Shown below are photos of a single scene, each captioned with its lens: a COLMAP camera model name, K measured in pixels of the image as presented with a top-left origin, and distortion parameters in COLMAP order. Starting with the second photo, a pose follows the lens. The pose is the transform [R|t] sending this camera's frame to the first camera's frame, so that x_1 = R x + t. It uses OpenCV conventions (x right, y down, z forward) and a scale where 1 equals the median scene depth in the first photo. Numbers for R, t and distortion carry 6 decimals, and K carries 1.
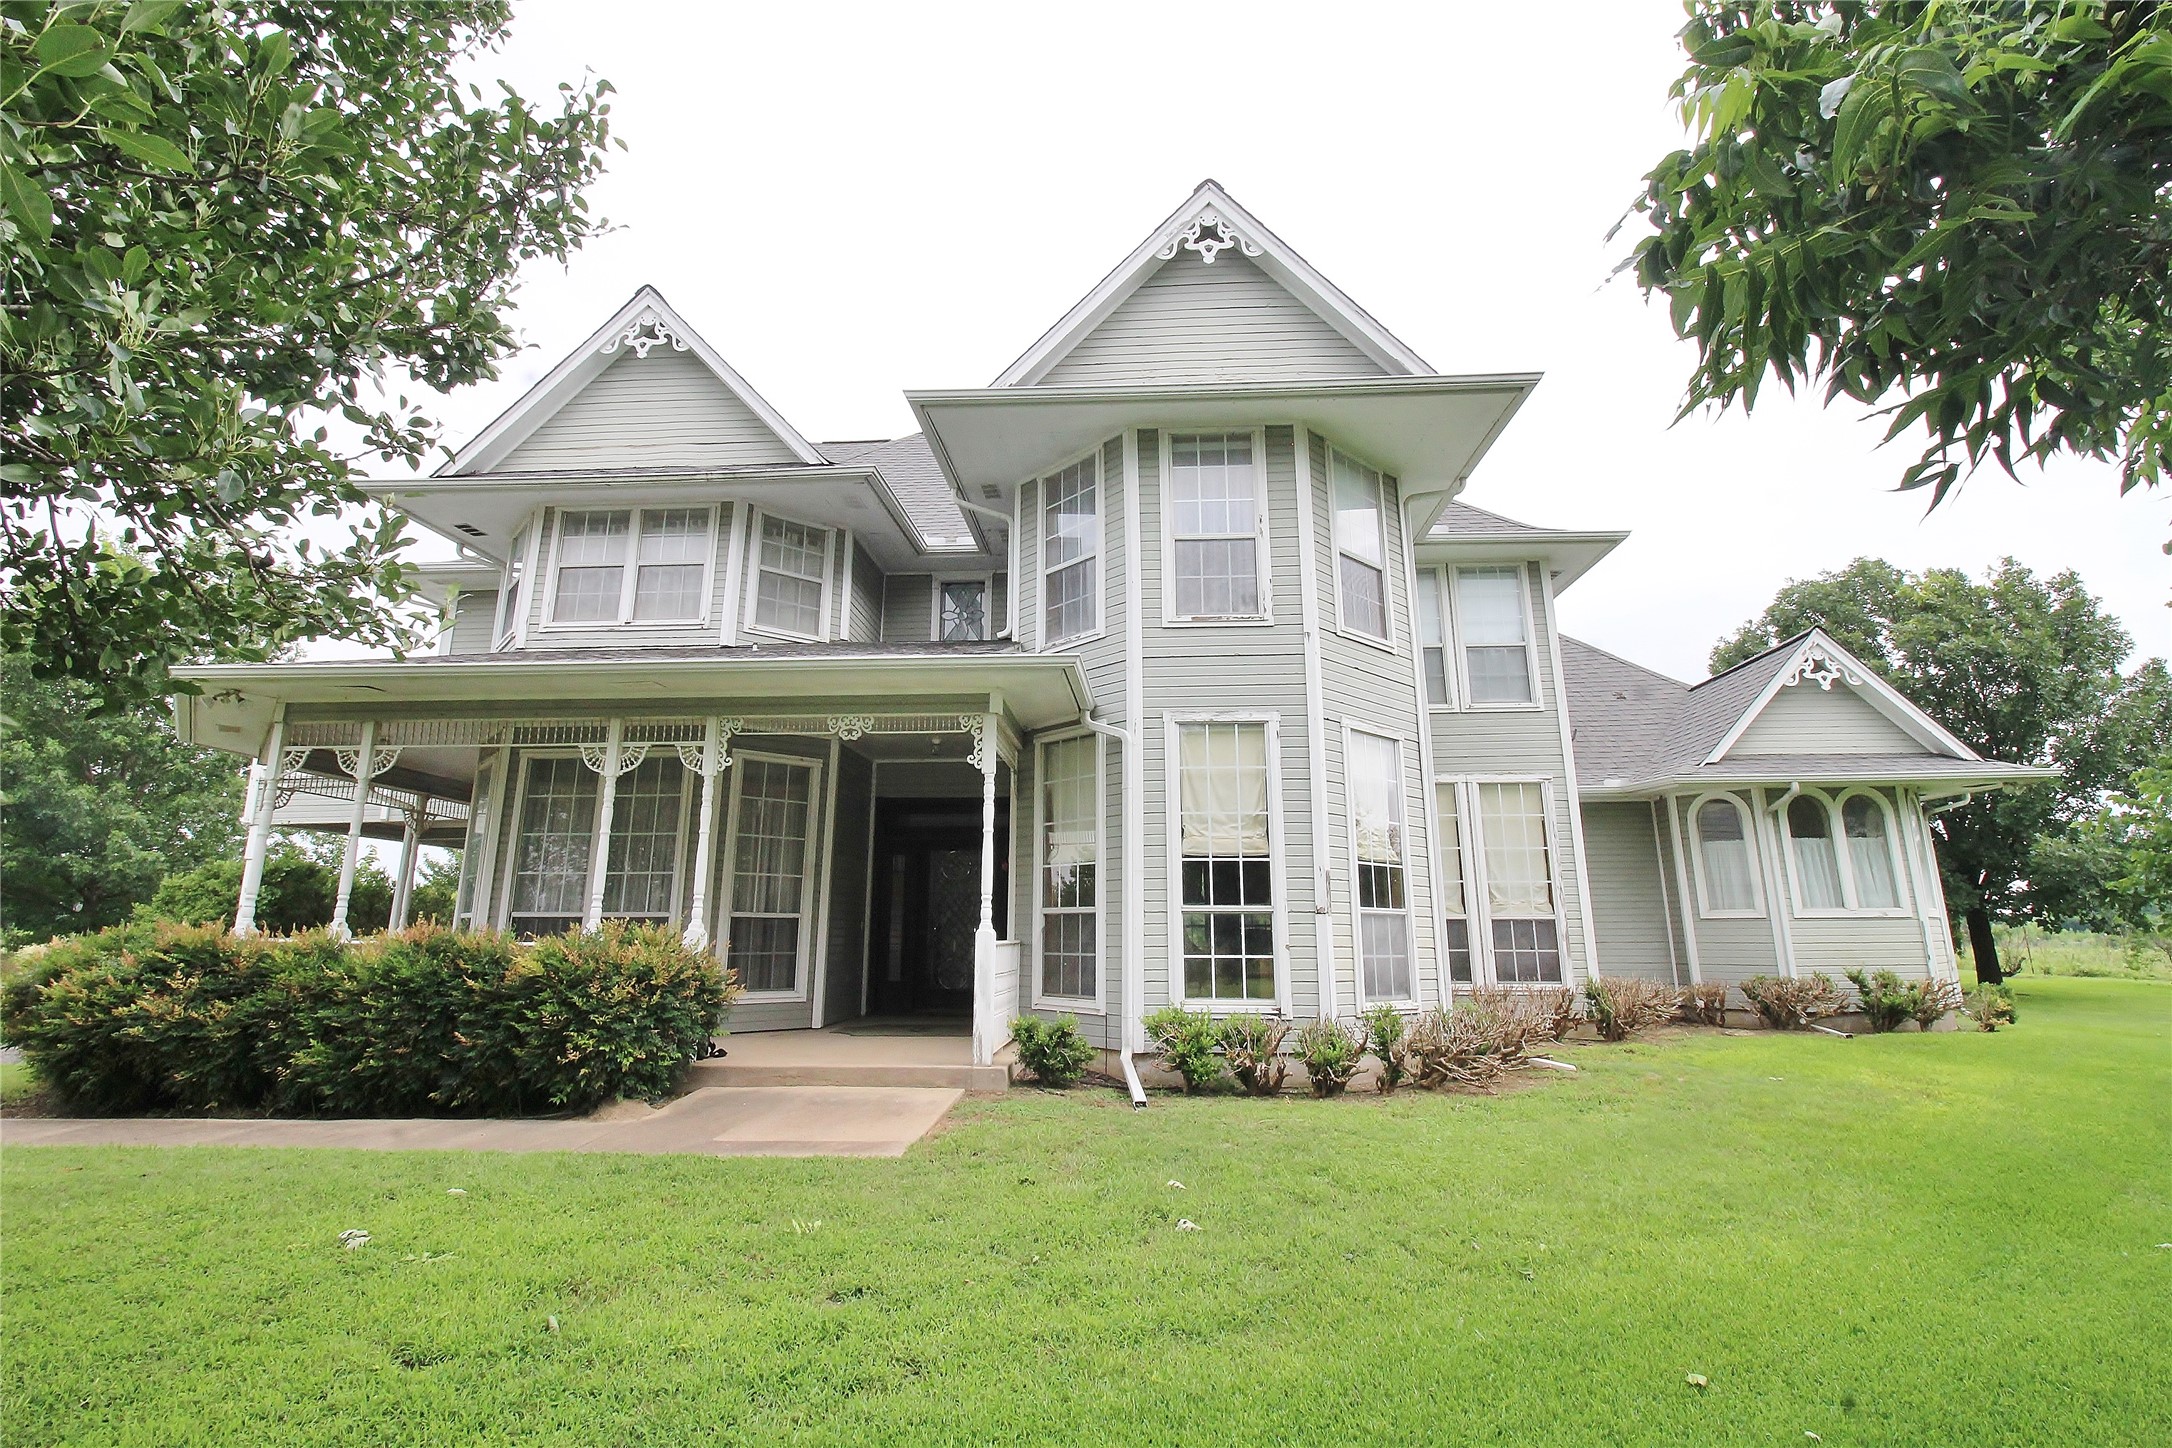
lens RADIAL K [[1006.4, 0, 1086.6], [0, 1006.4, 722.0], [0, 0, 1]] dist [-0.017275, -0.001975]
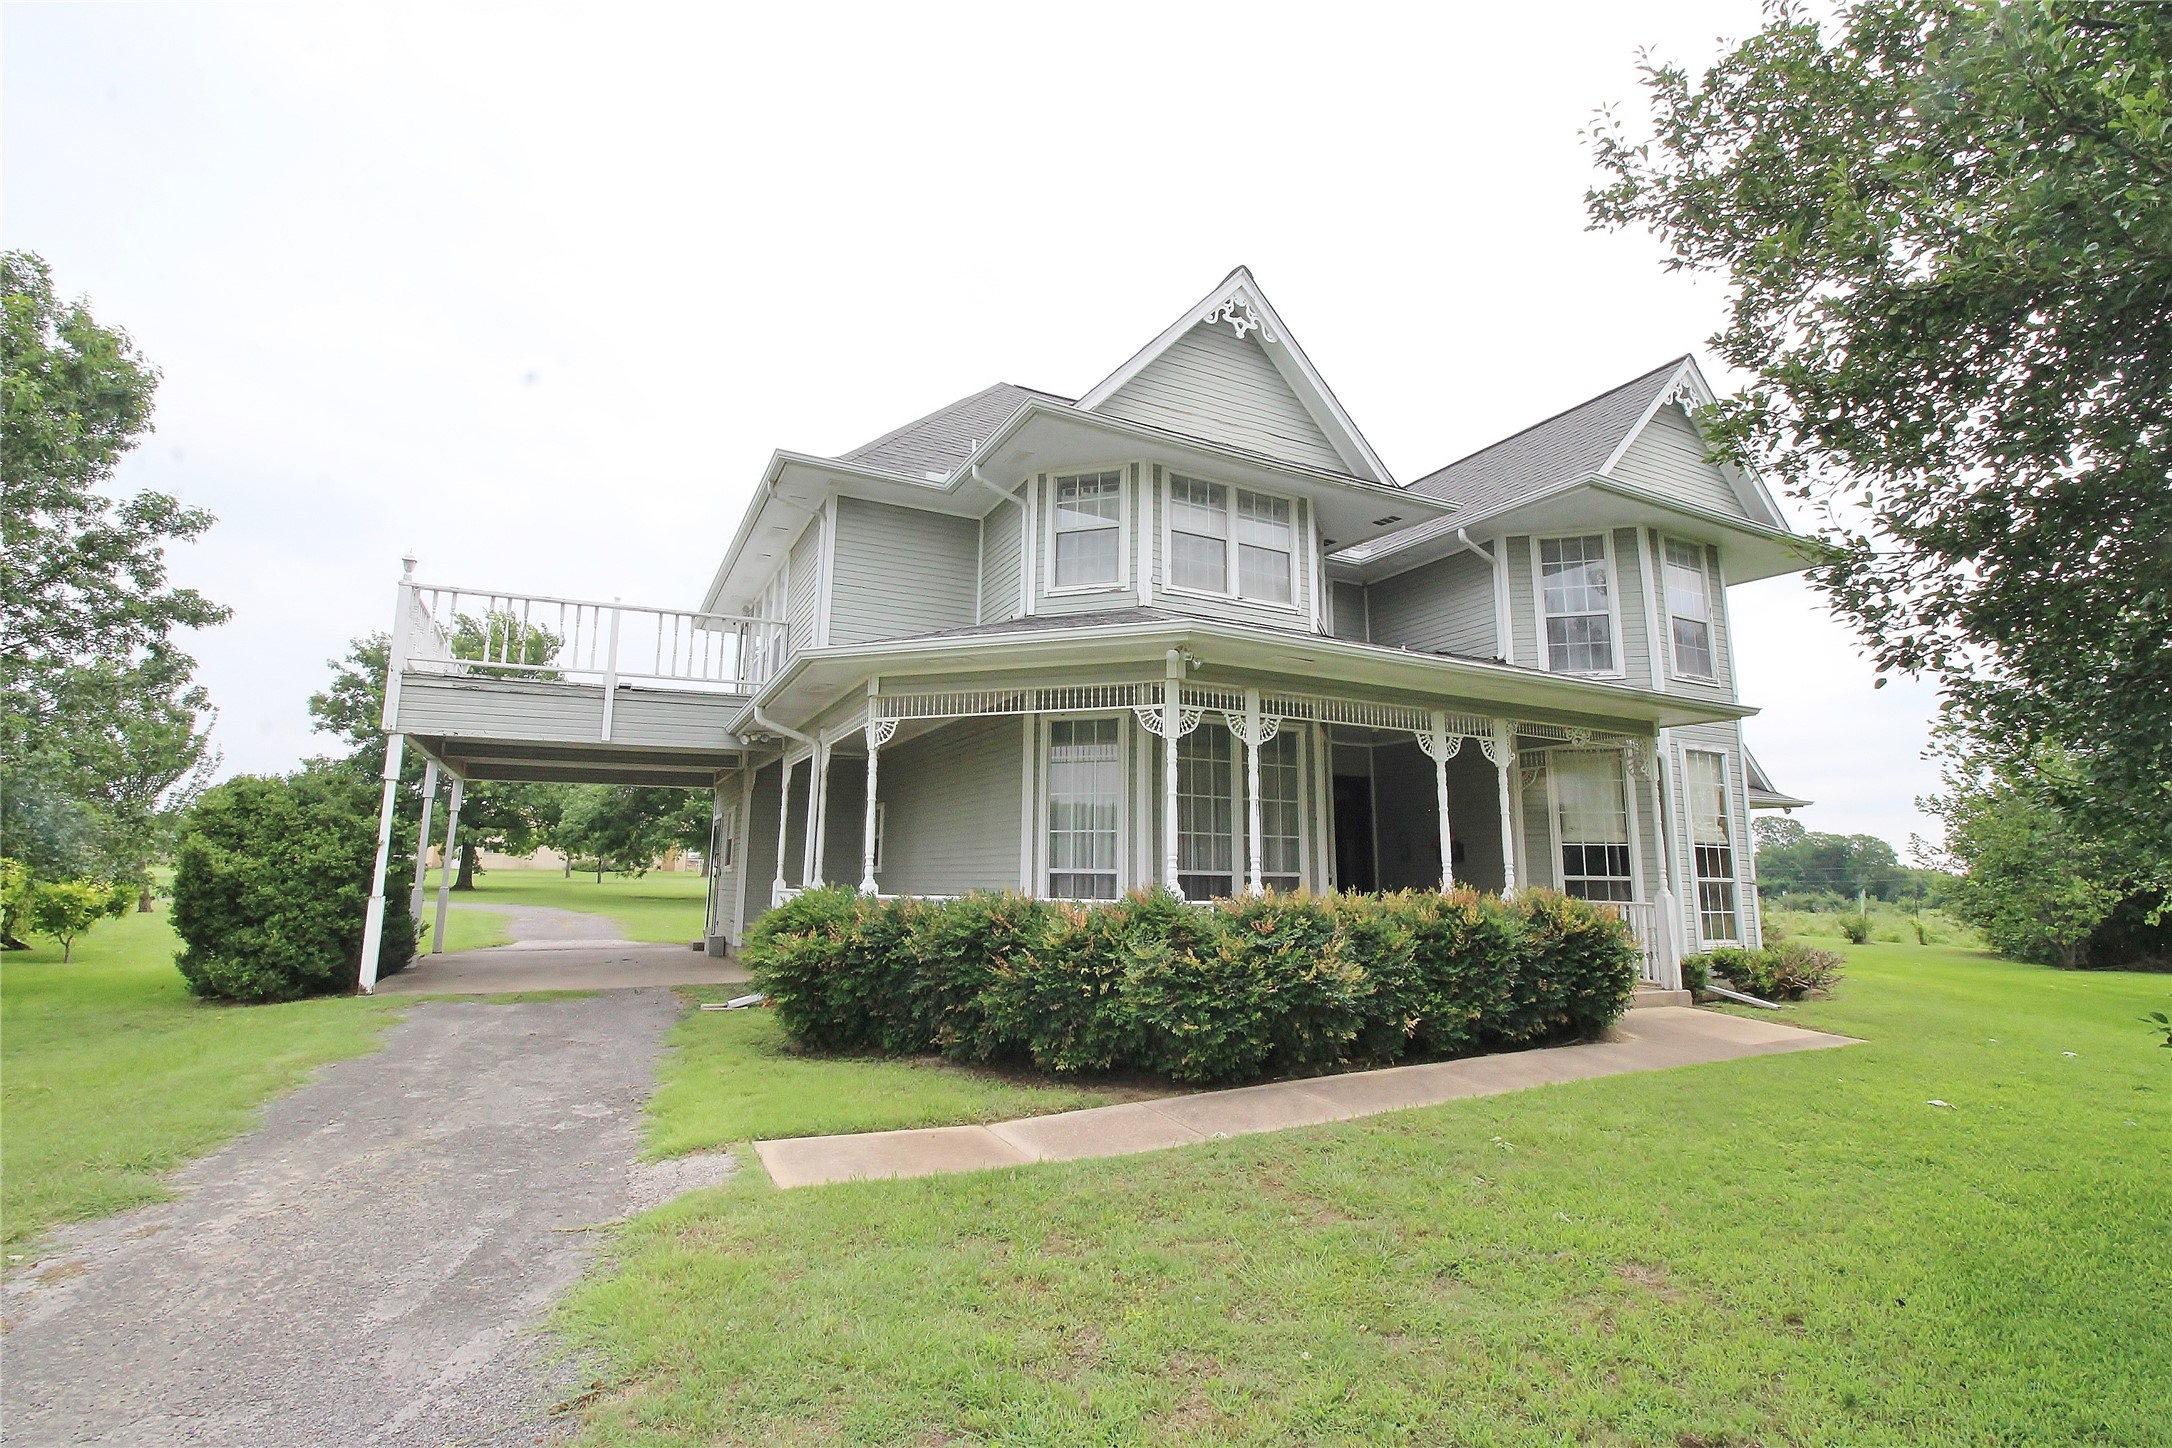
lens RADIAL K [[1006.4, 0, 1088.2], [0, 1006.4, 713.6], [0, 0, 1]] dist [-0.017275, -0.001975]
pose [[0.866875, 0.094595, 0.489469, -1.073715], [-0.121846, 0.992258, 0.024031, 0.015533], [-0.483406, -0.080472, 0.871689, 0.141144]]
